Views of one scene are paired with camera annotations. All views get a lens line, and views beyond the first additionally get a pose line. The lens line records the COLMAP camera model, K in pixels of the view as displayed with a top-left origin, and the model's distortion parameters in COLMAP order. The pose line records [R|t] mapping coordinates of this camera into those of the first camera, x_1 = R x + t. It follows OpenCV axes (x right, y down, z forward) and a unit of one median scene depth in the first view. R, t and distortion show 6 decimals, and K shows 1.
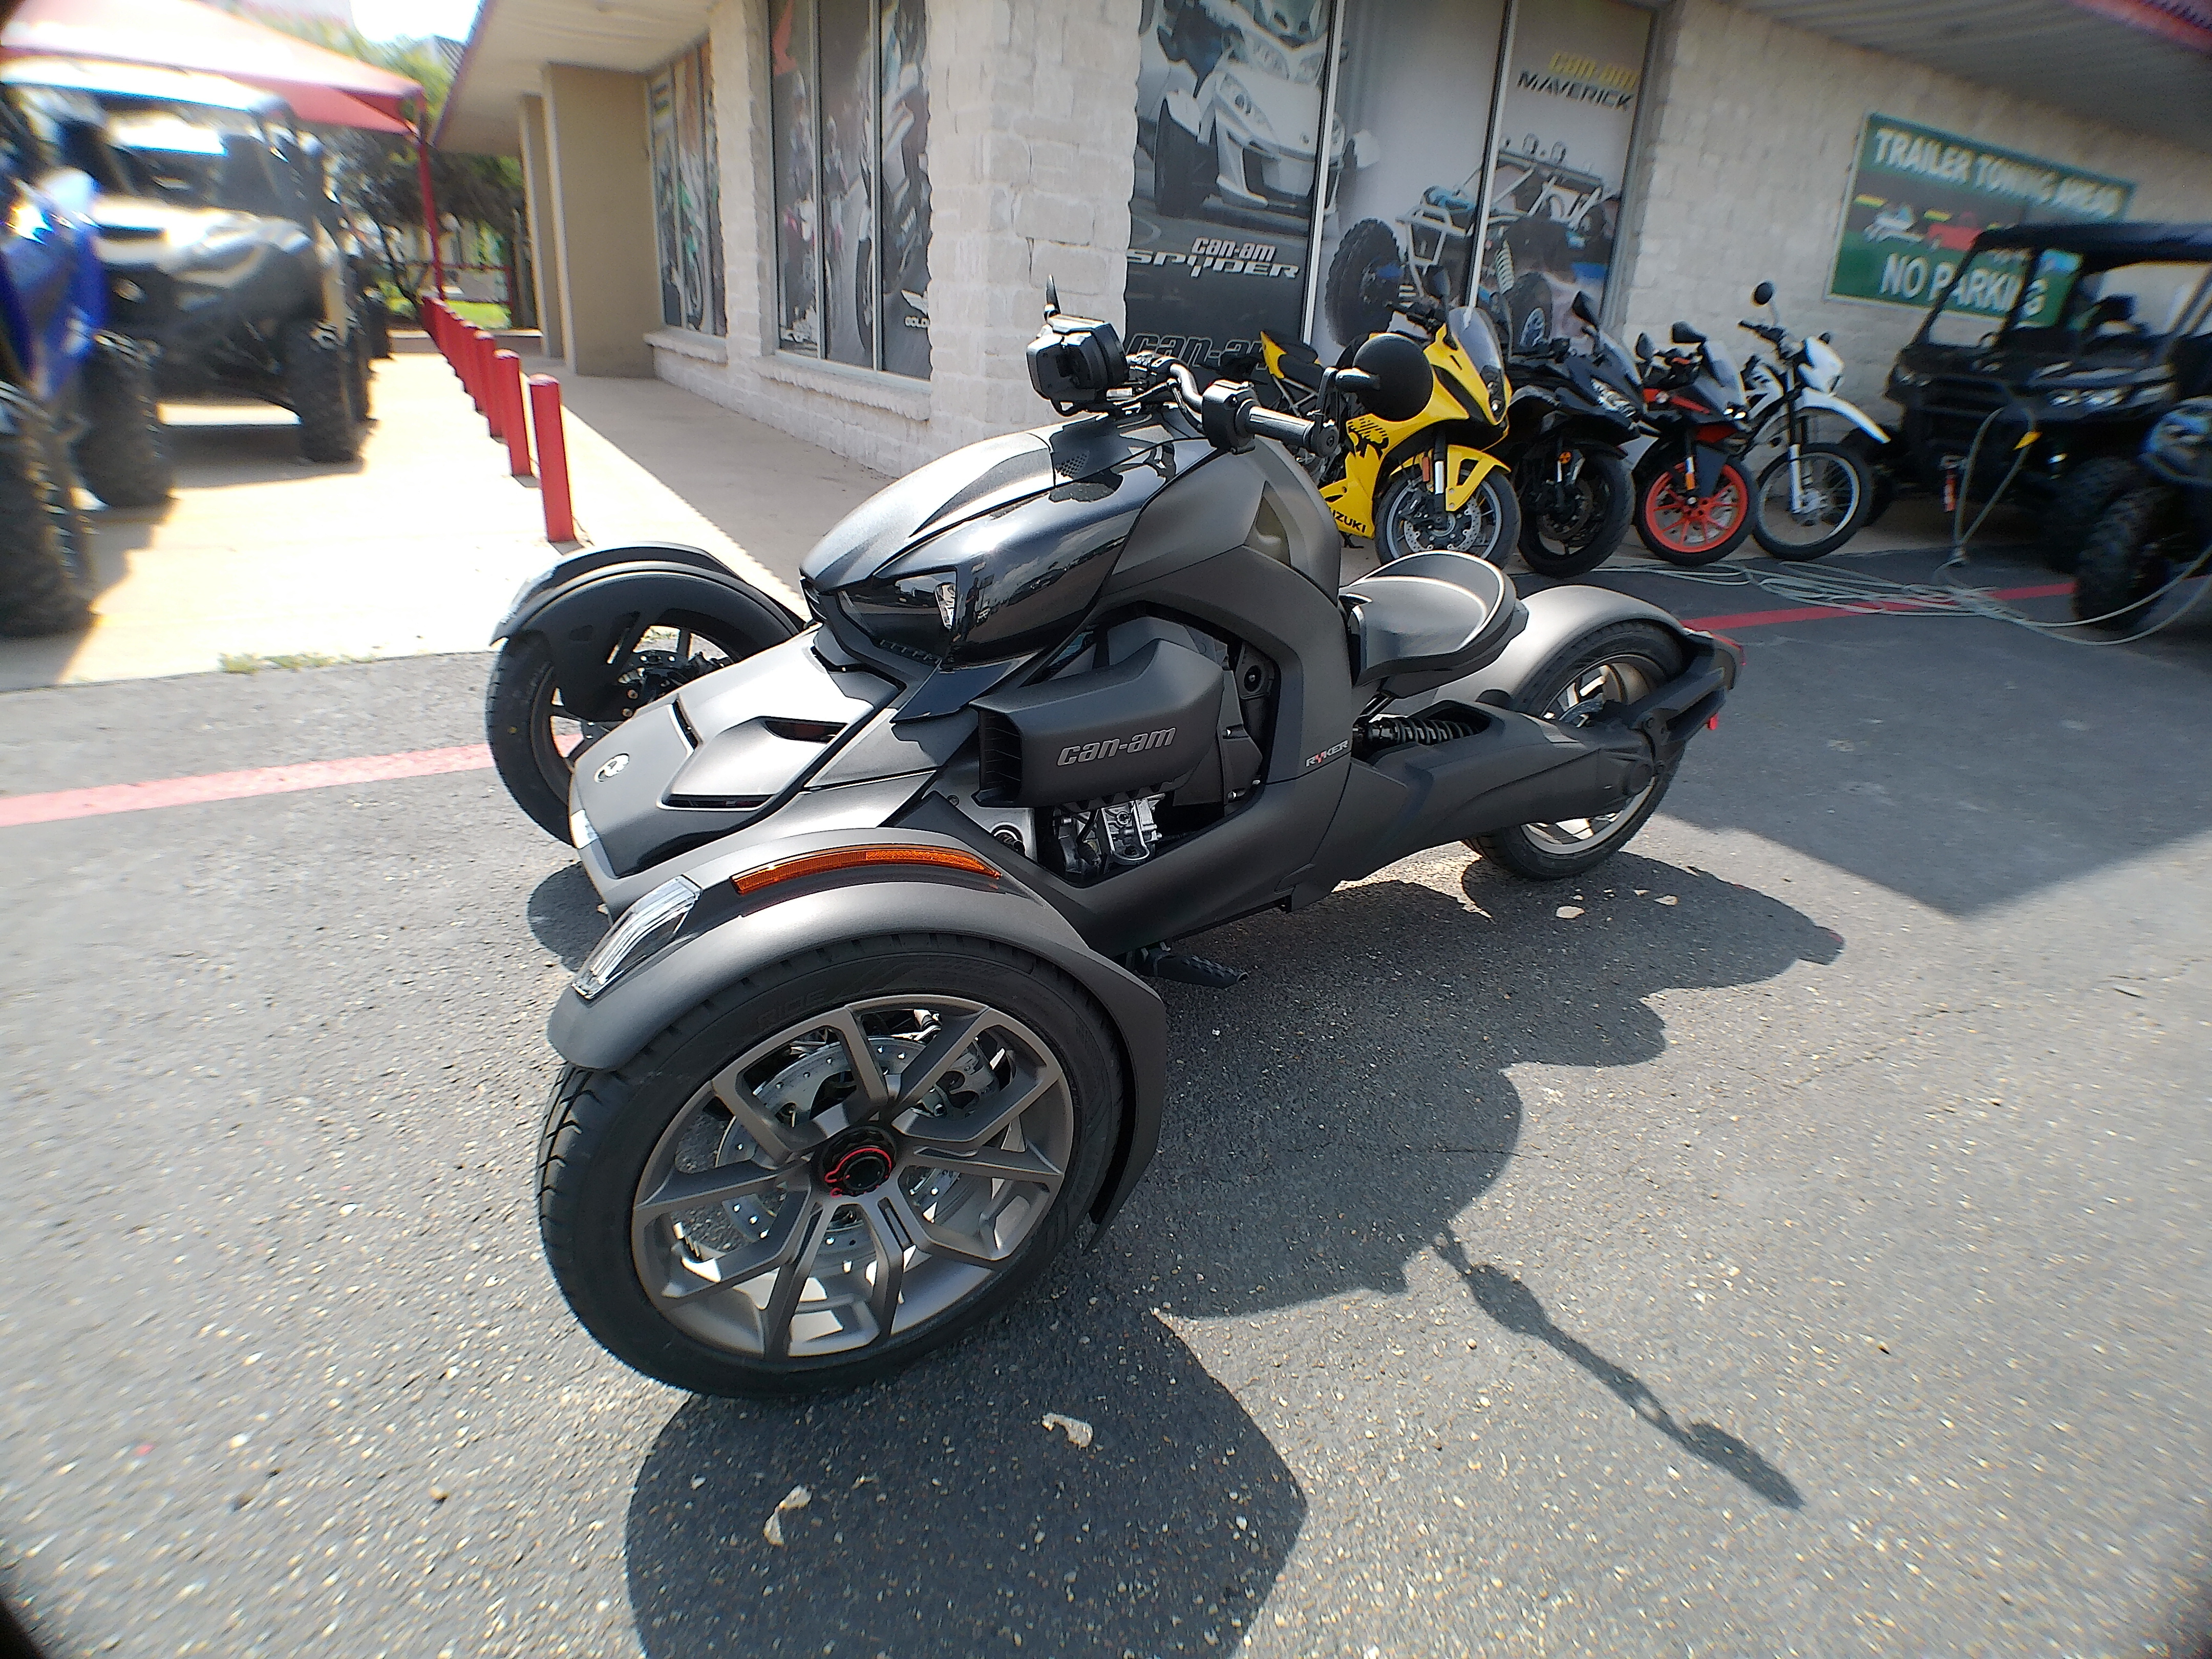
lens RADIAL K [[1208.7, 0, 1130.2], [0, 1208.7, 834.5], [0, 0, 1]] dist [-0.037522, 0.008156]
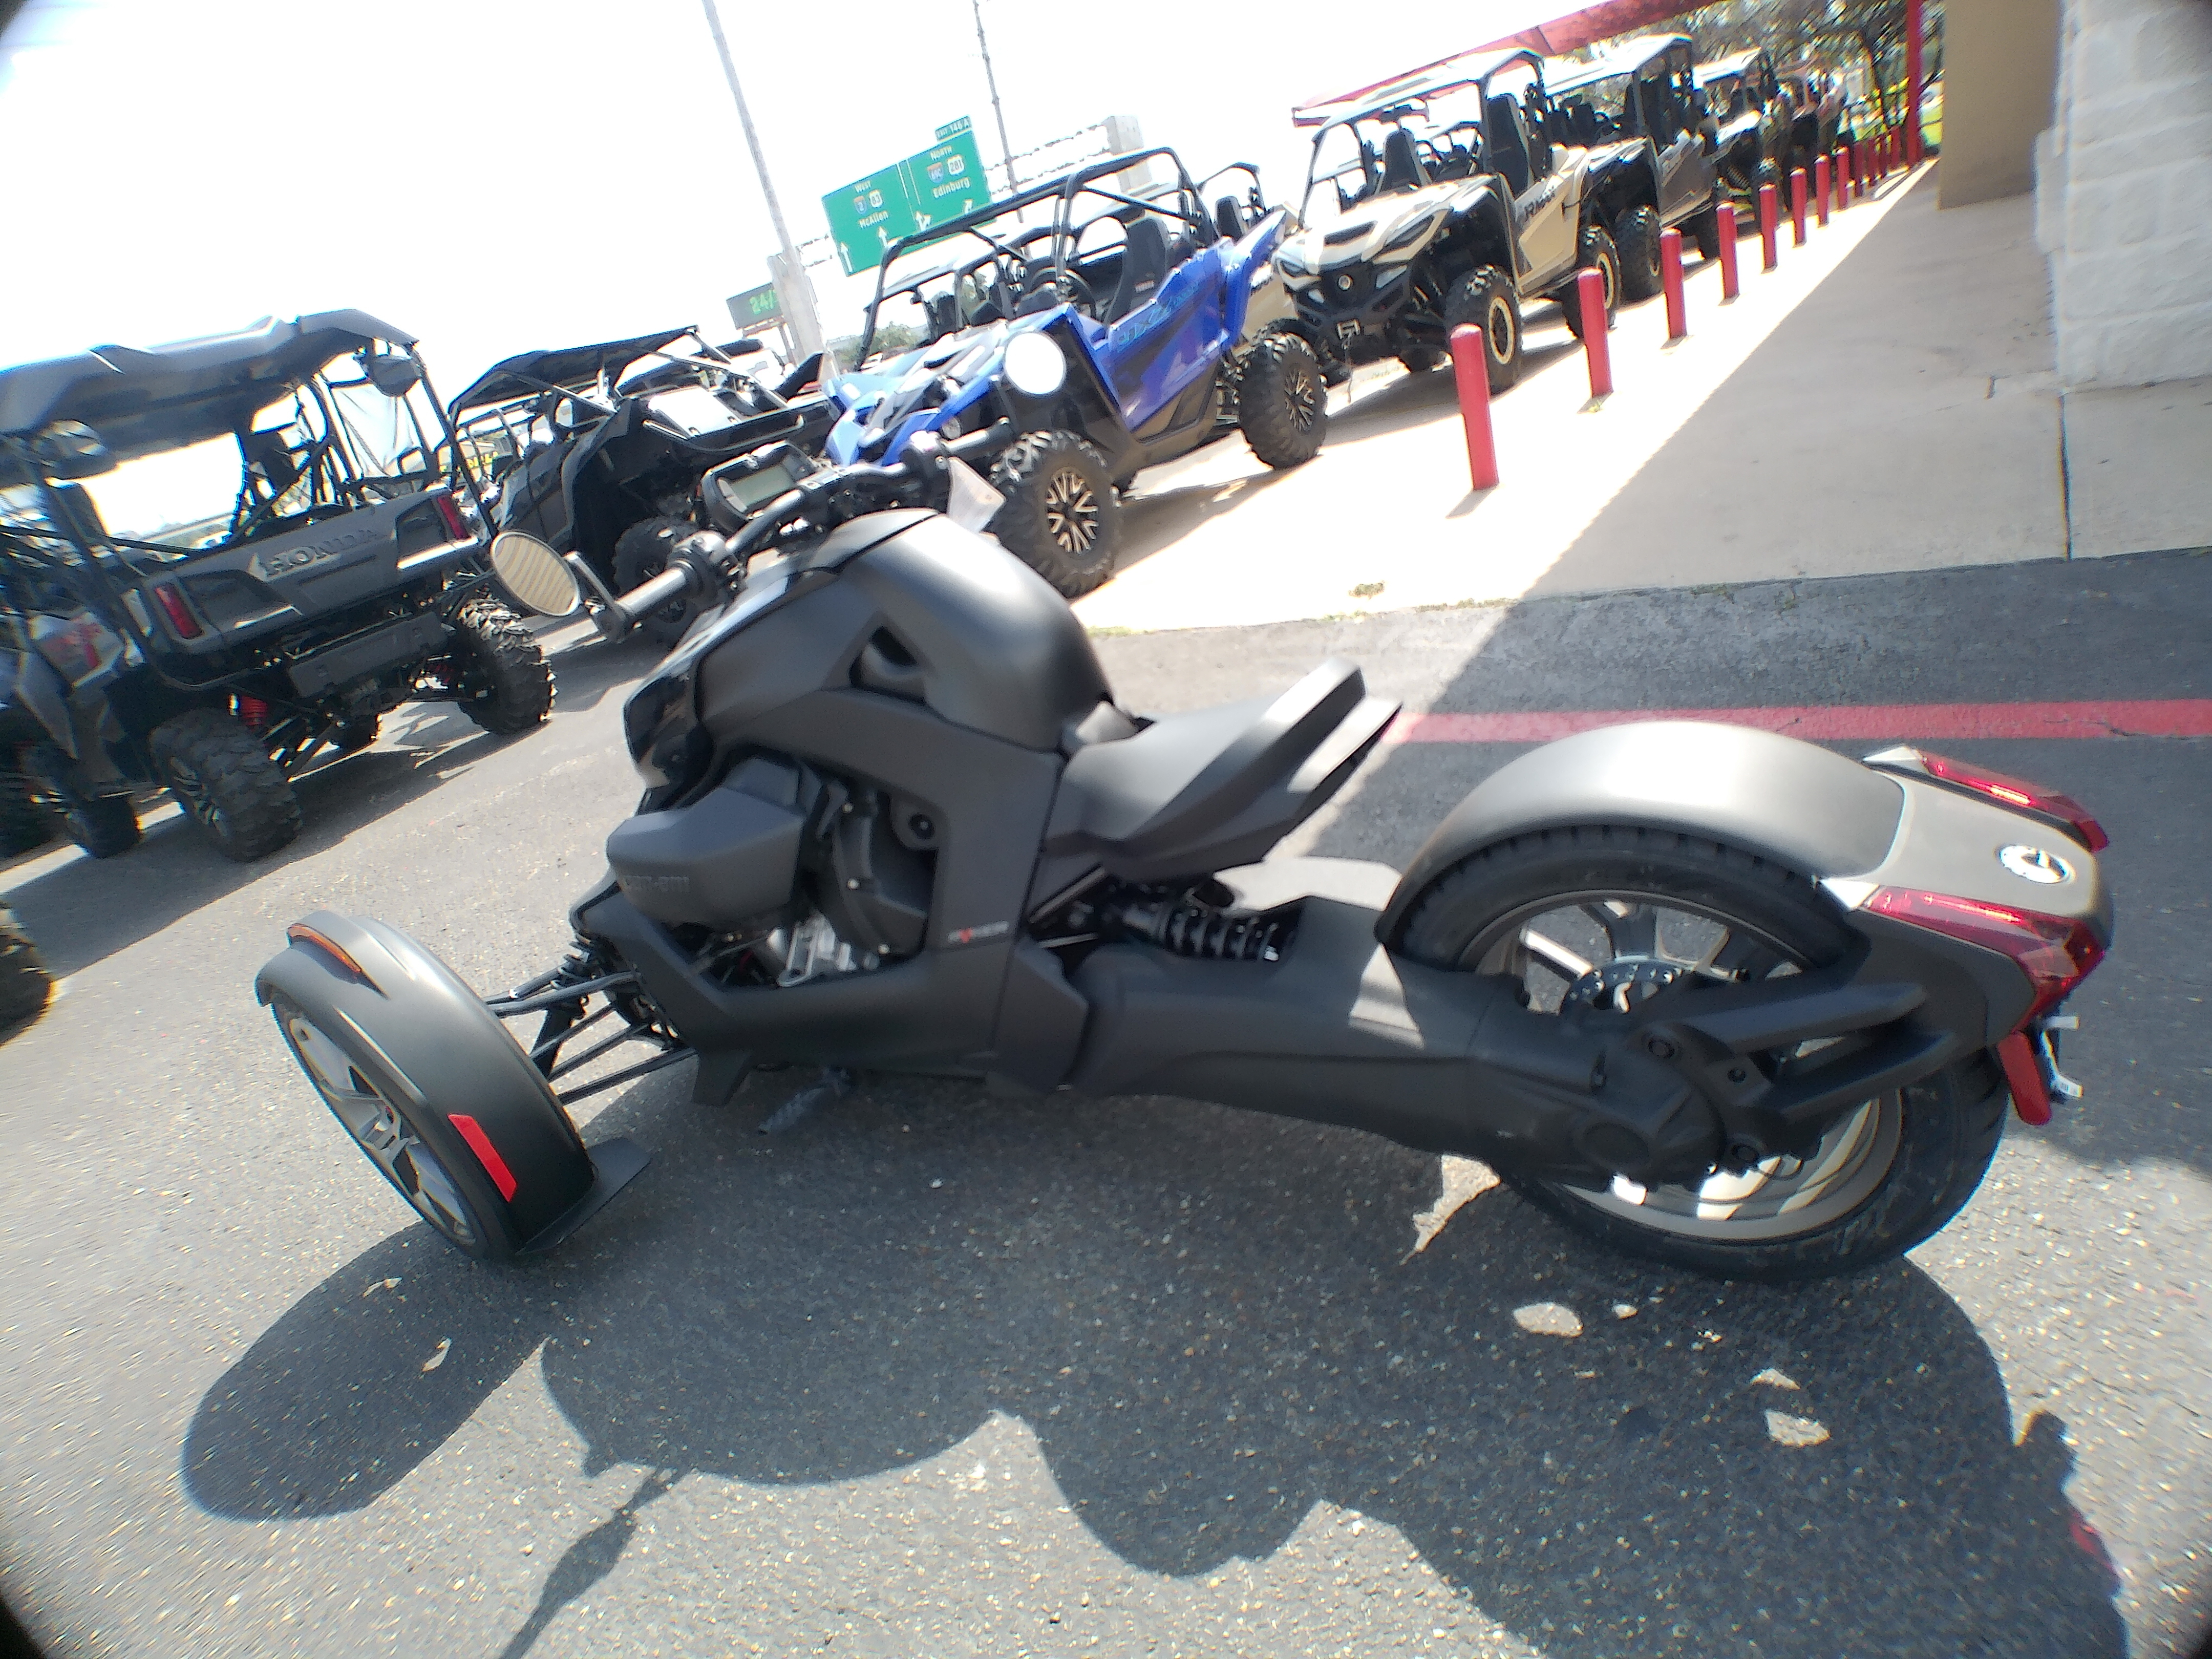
lens RADIAL K [[1190.7, 0, 1106.0], [0, 1190.7, 829.5], [0, 0, 1]] dist [0.003258, -0.023547]
pose [[0.401778, 0.207876, -0.891831, 0.315918], [-0.098452, 0.978055, 0.183620, -0.102374], [0.910429, 0.014028, 0.413427, 0.259060]]
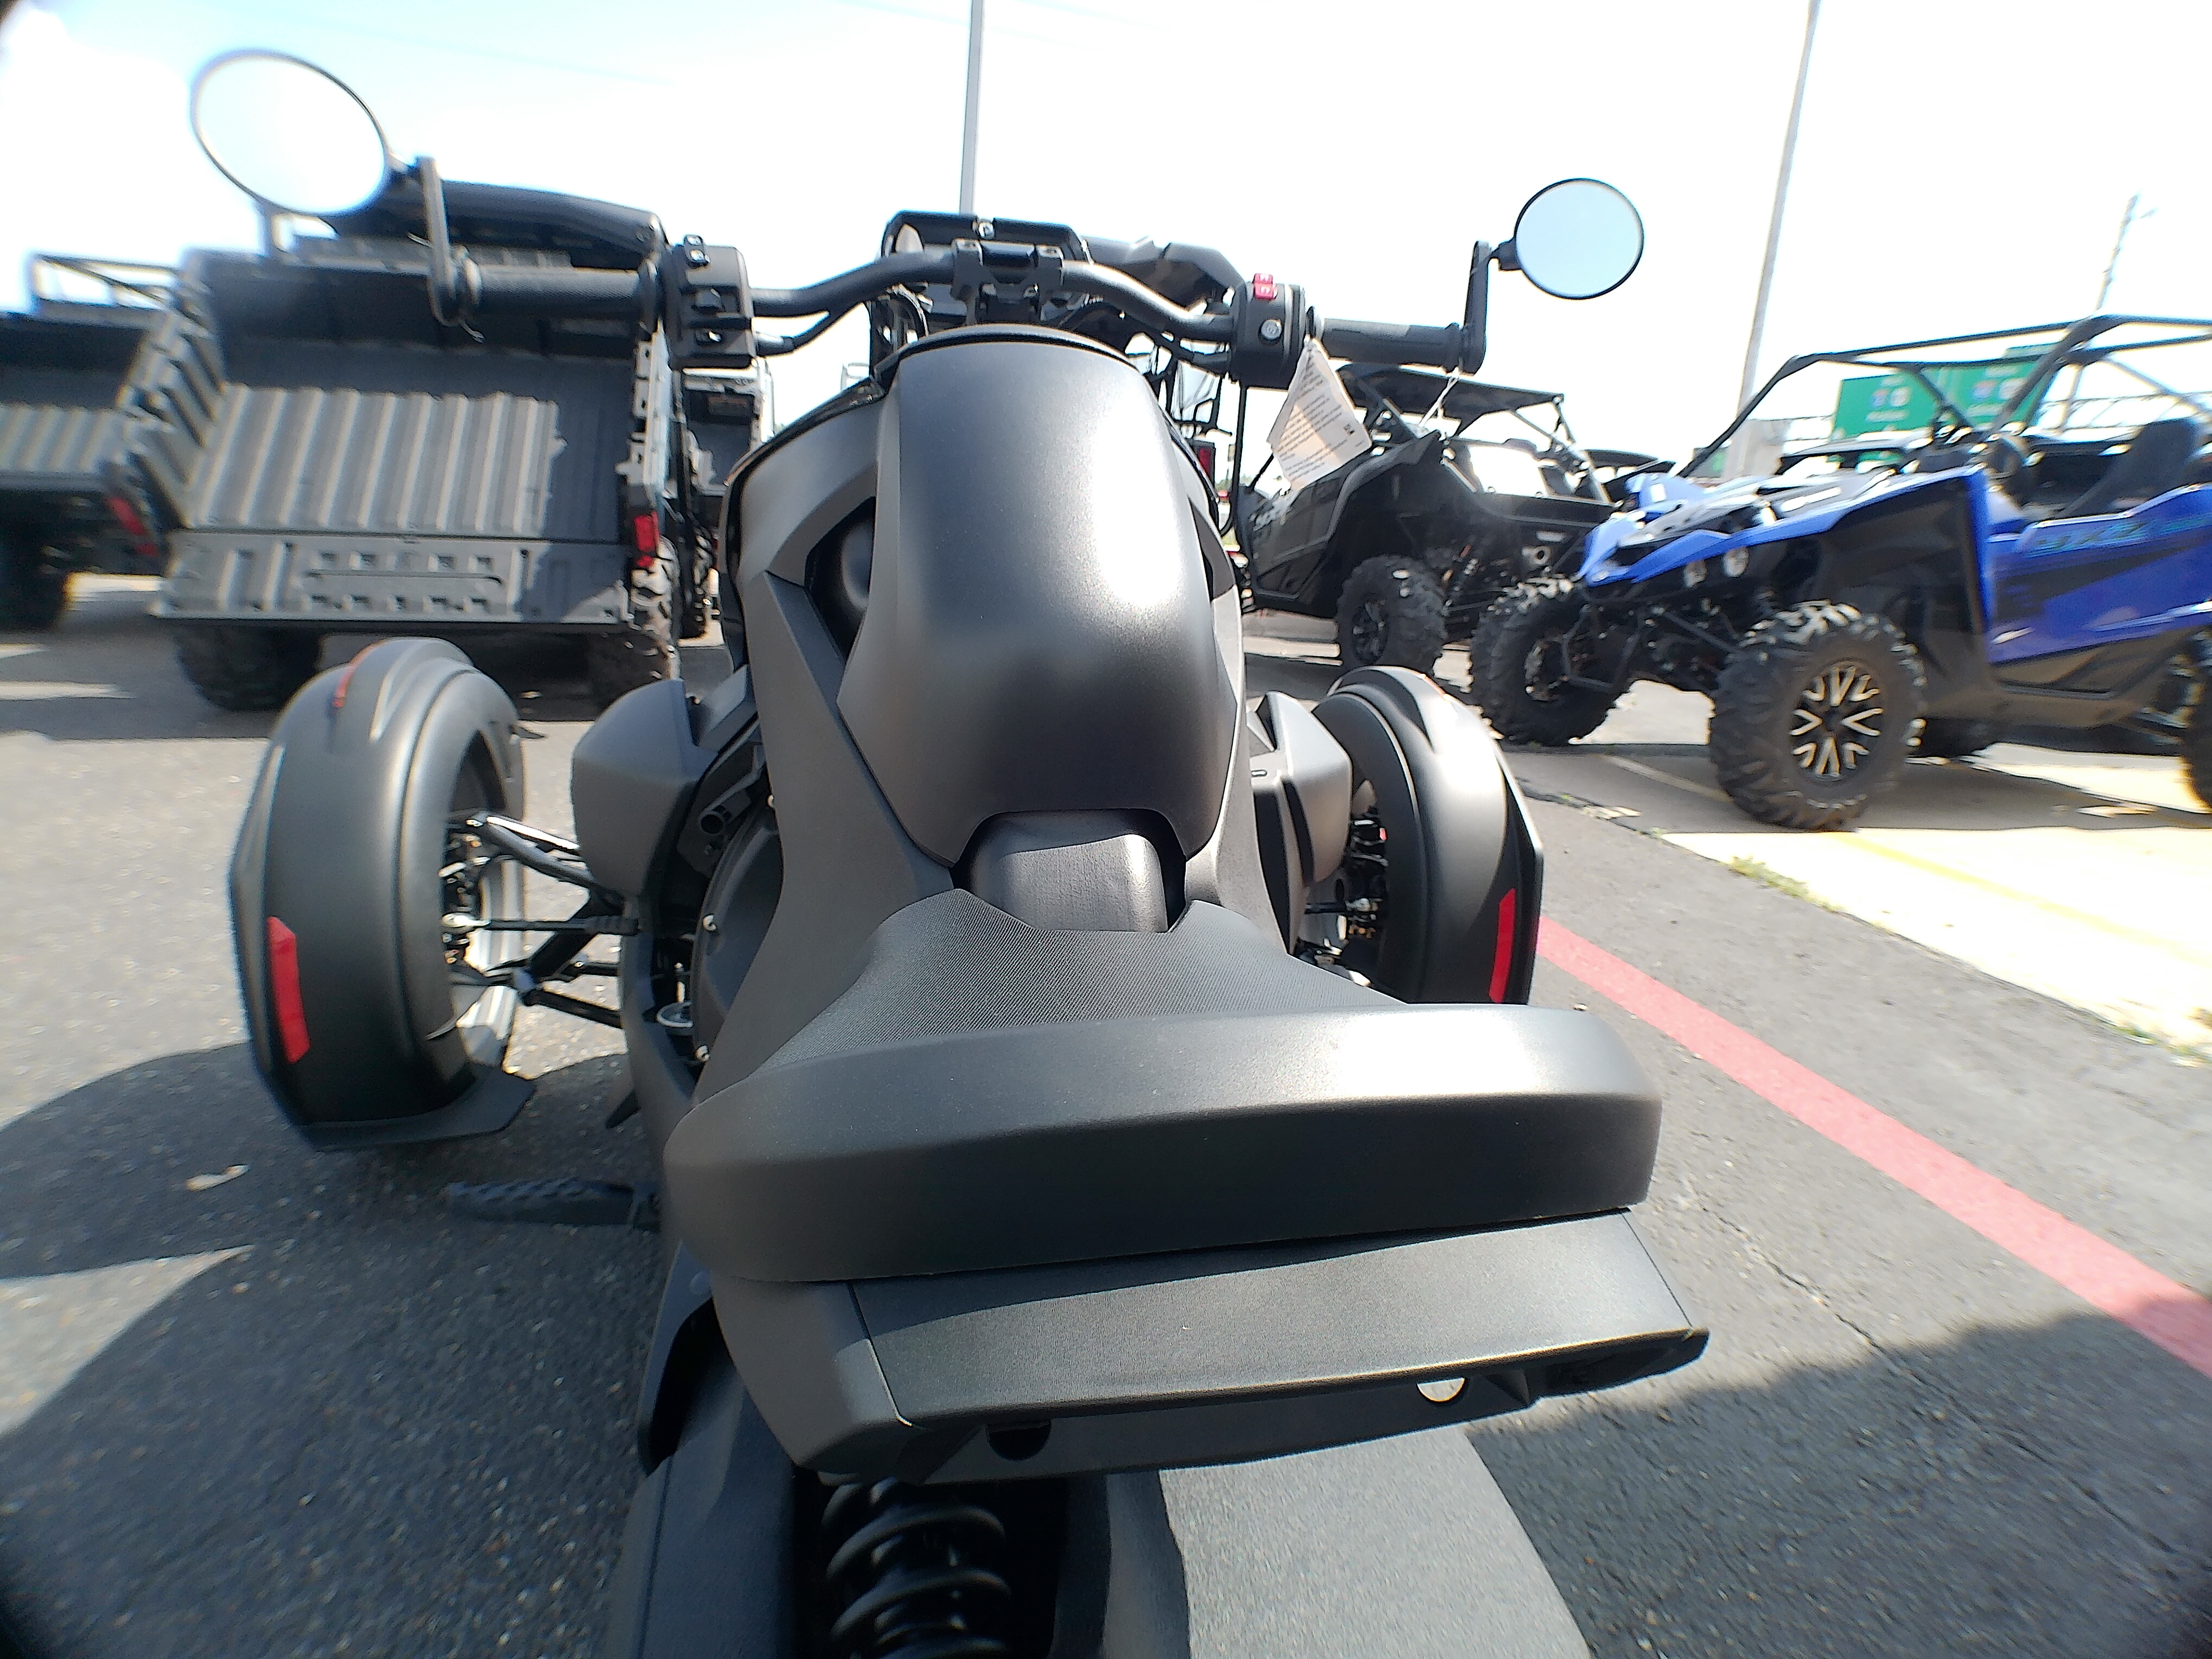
lens RADIAL K [[1208.7, 0, 1130.2], [0, 1208.7, 834.5], [0, 0, 1]] dist [-0.037522, 0.008156]
pose [[-0.236064, 0.175884, -0.955688, 0.171957], [-0.474328, 0.837503, 0.271297, -0.111938], [0.848108, 0.517352, -0.114277, 0.387474]]
